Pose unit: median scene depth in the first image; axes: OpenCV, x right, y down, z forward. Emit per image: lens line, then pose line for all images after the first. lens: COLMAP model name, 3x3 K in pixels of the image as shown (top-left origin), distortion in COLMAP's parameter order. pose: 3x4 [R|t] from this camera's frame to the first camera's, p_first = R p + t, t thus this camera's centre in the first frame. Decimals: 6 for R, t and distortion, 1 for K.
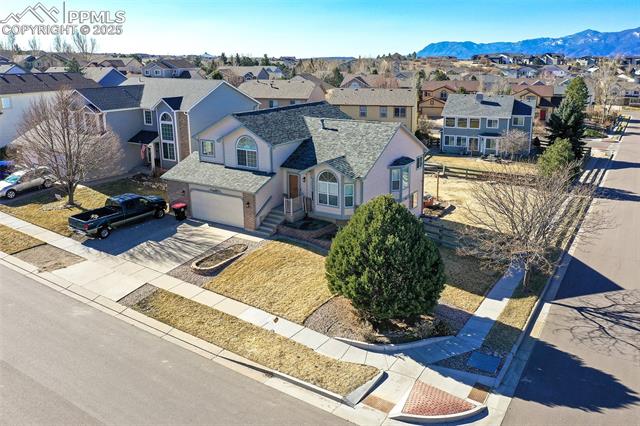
lens RADIAL K [[519.9, 0, 371.4], [0, 519.9, 168.2], [0, 0, 1]] dist [-0.003645, -0.000757]
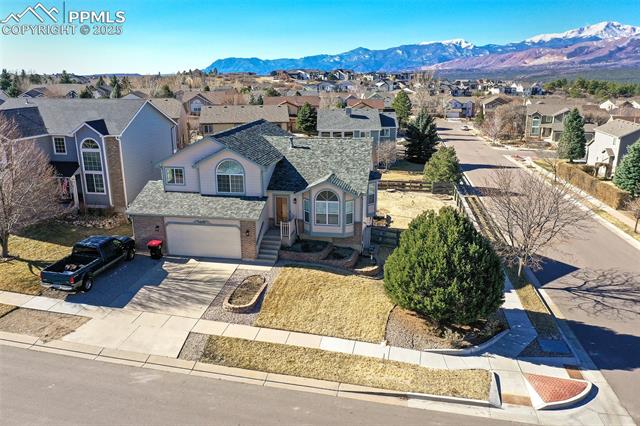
lens RADIAL K [[502.5, 0, 320.0], [0, 502.5, 213.0], [0, 0, 1]] dist [-0.005144, -0.003246]
pose [[0.939309, -0.095292, 0.329574, -0.398088], [0.075197, 0.994477, 0.073225, -0.020944], [-0.334731, -0.043998, 0.941286, 0.107847]]
